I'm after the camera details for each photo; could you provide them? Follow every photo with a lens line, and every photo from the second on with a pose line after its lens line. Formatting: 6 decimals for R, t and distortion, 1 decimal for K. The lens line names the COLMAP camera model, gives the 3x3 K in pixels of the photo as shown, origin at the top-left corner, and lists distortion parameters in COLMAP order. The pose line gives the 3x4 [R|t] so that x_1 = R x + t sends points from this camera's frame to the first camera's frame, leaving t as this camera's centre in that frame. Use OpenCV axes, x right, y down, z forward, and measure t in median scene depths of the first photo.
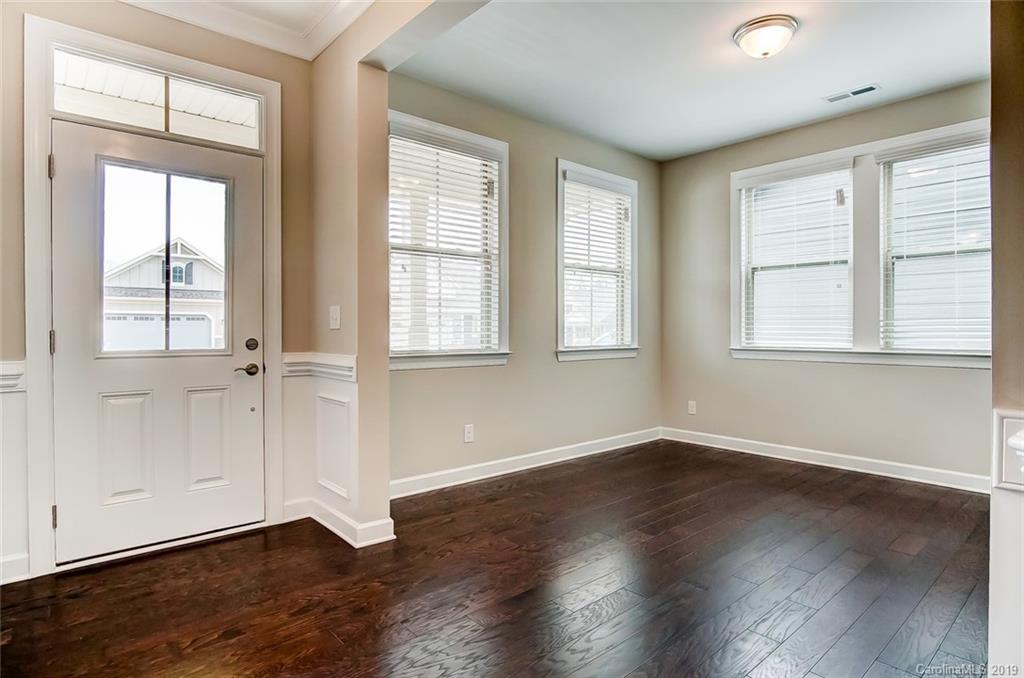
lens RADIAL K [[559.5, 0, 510.4], [0, 559.5, 334.4], [0, 0, 1]] dist [-0.007093, 0.001214]
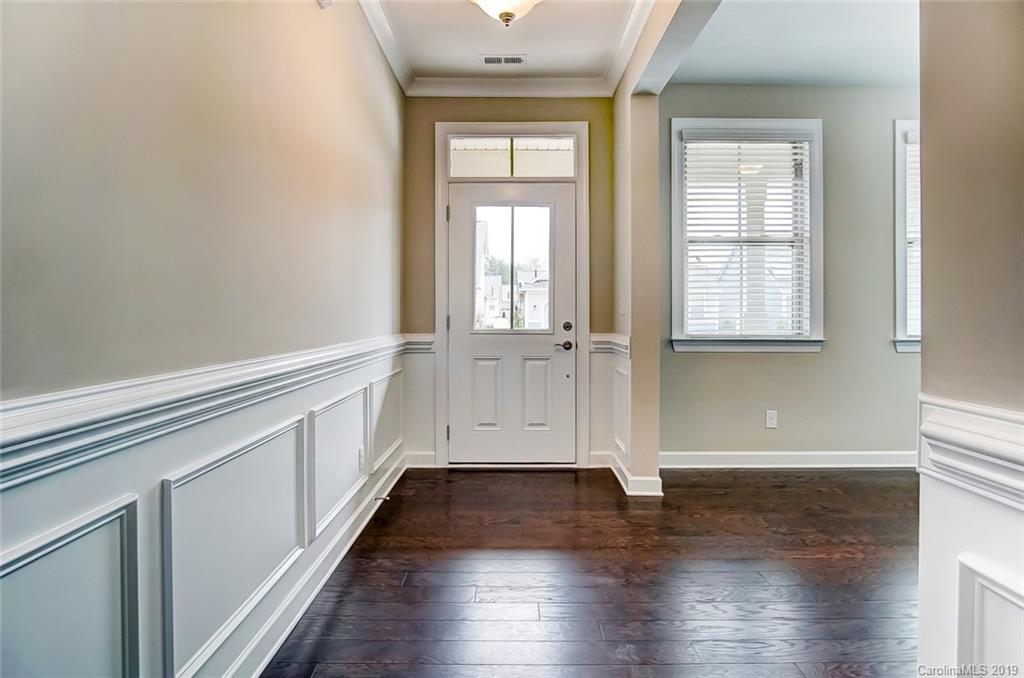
lens RADIAL K [[559.5, 0, 516.0], [0, 559.5, 317.6], [0, 0, 1]] dist [-0.007093, 0.001214]
pose [[0.759912, 0.004163, -0.650012, 0.279386], [-0.007819, 0.999966, -0.002736, 0.001644], [0.649979, 0.007162, 0.759919, -0.070764]]
